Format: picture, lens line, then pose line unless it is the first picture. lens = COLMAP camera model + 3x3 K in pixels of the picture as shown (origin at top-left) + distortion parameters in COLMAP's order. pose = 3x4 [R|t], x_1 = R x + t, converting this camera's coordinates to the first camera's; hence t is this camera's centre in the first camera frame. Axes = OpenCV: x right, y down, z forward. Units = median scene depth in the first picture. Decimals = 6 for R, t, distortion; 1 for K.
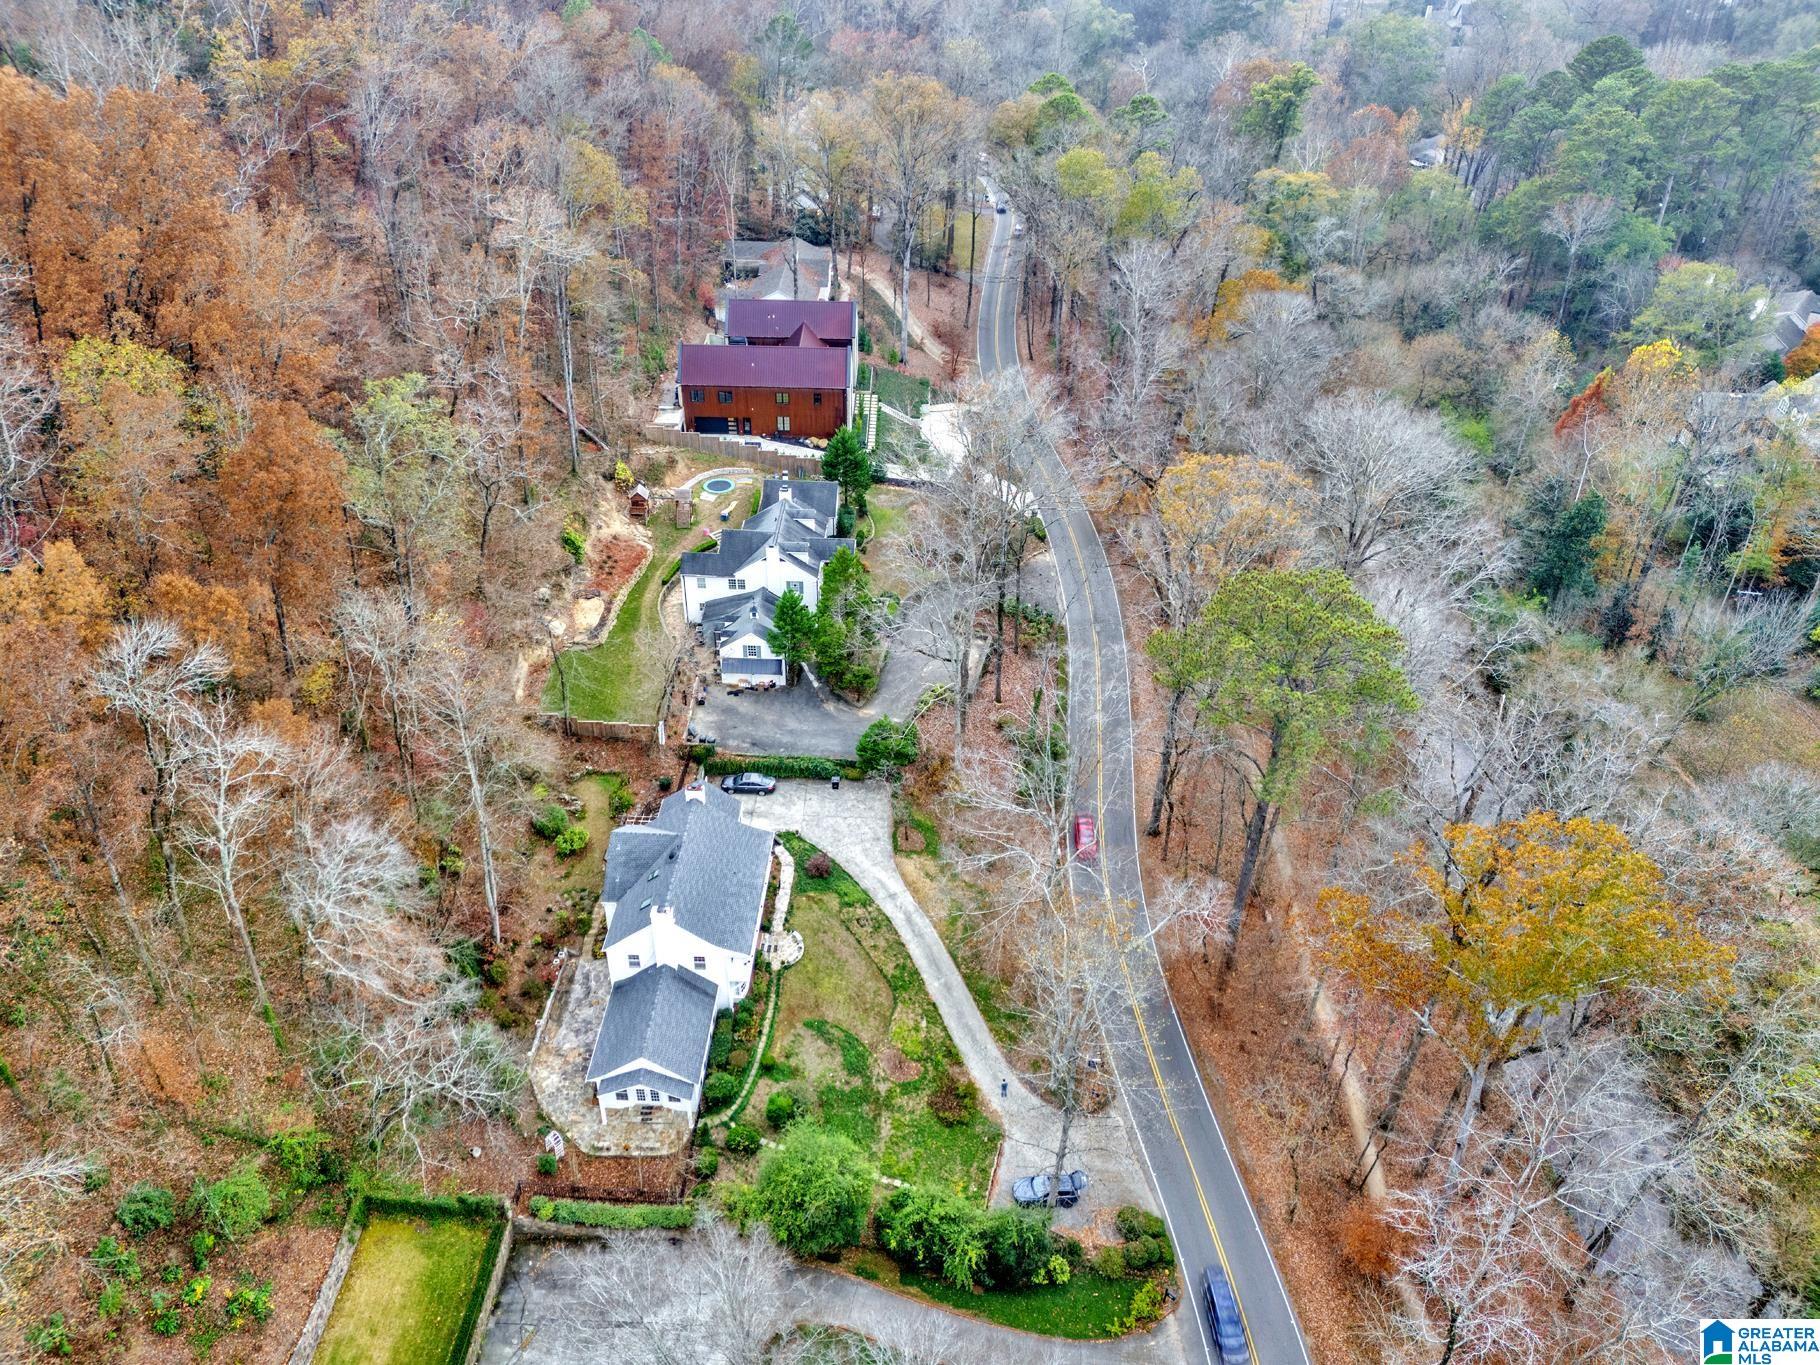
lens RADIAL K [[1312.6, 0, 910.0], [0, 1312.6, 682.5], [0, 0, 1]] dist [0.103324, -0.117139]
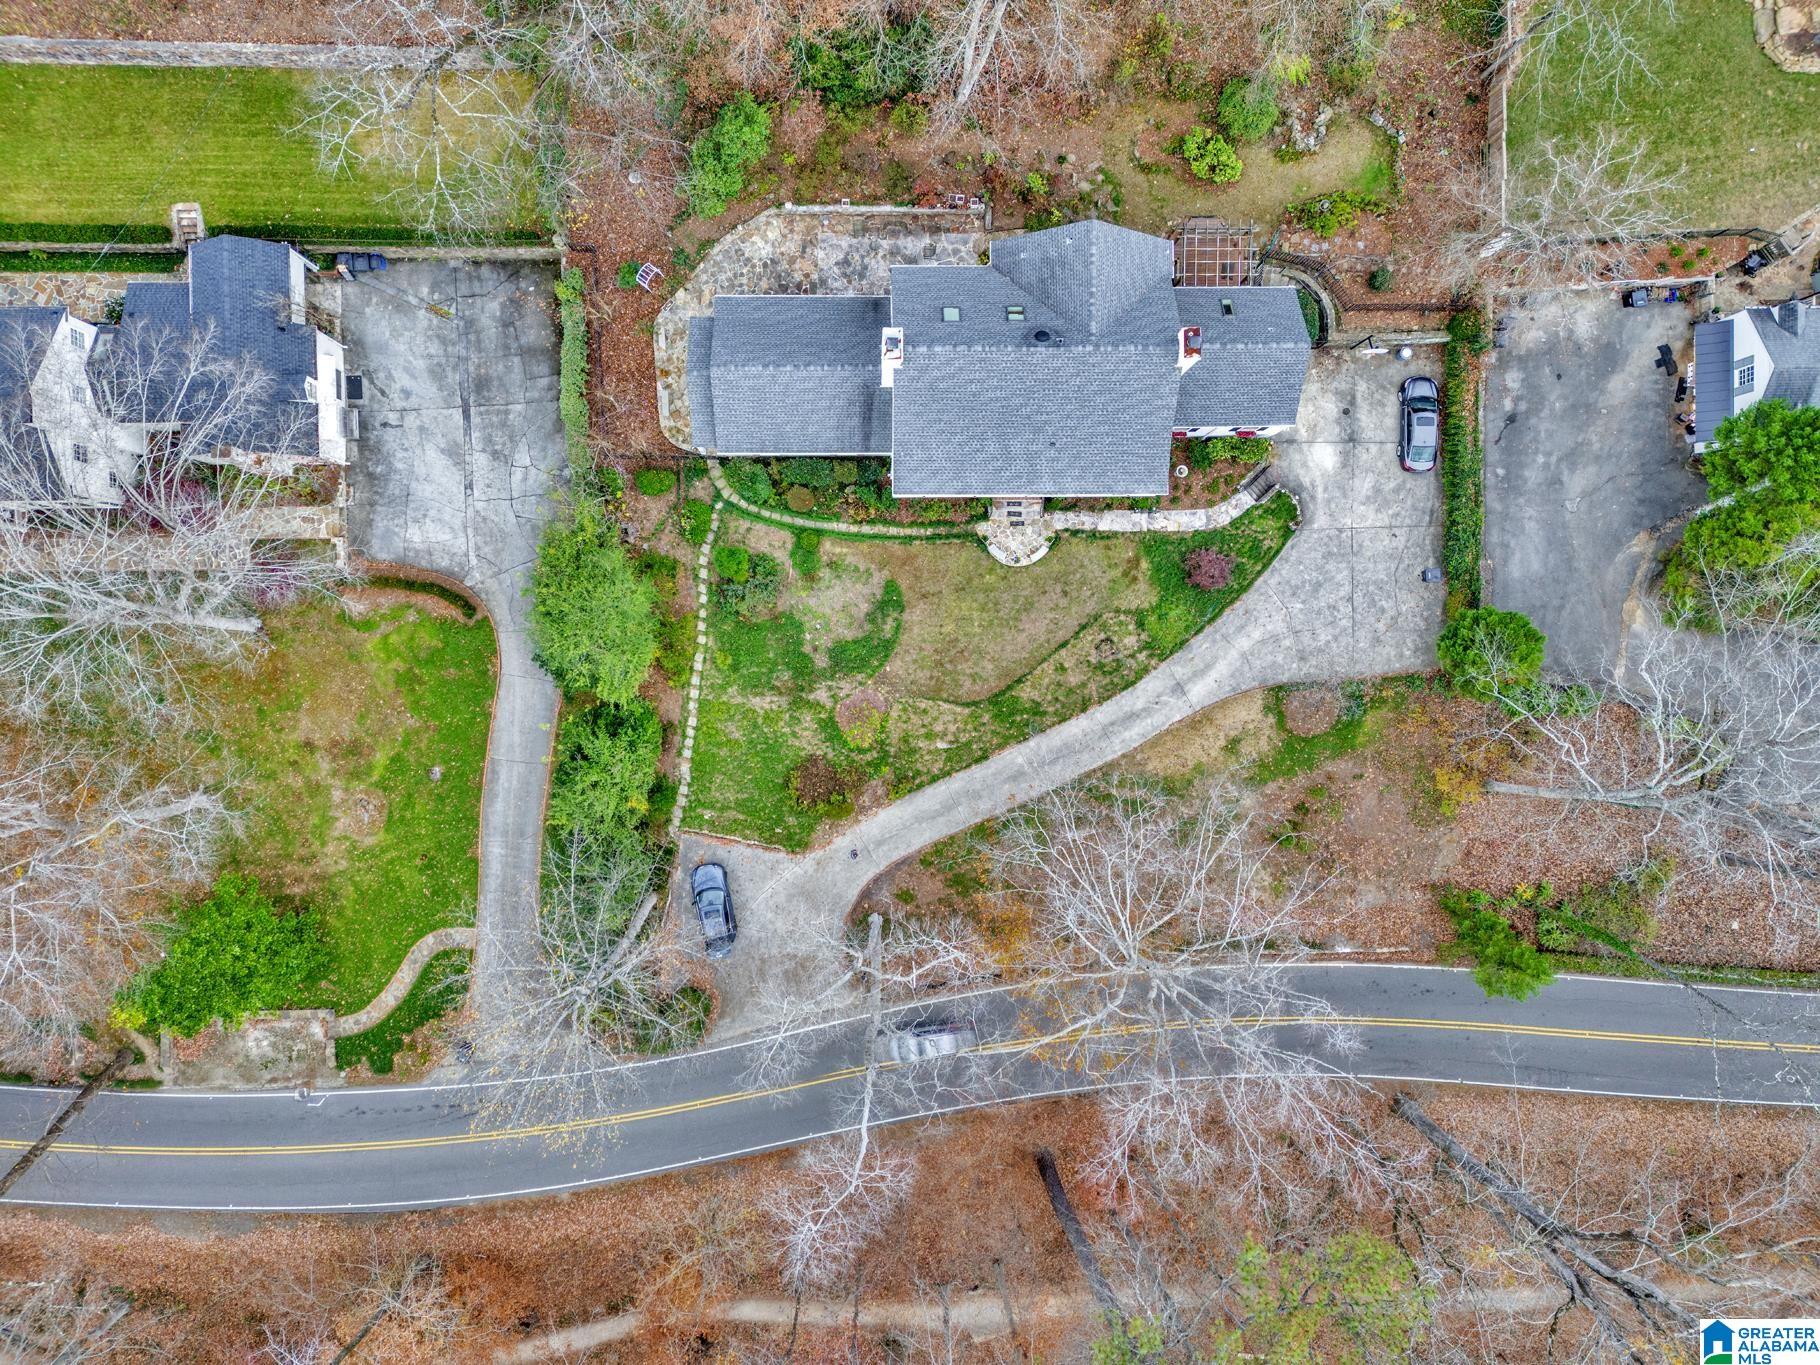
lens RADIAL K [[1312.6, 0, 910.0], [0, 1312.6, 682.5], [0, 0, 1]] dist [0.103324, -0.117139]
pose [[0.043817, 0.999035, 0.002932, -0.026495], [-0.603623, 0.024135, 0.796904, -0.298654], [0.796065, -0.036688, 0.604099, 0.563309]]
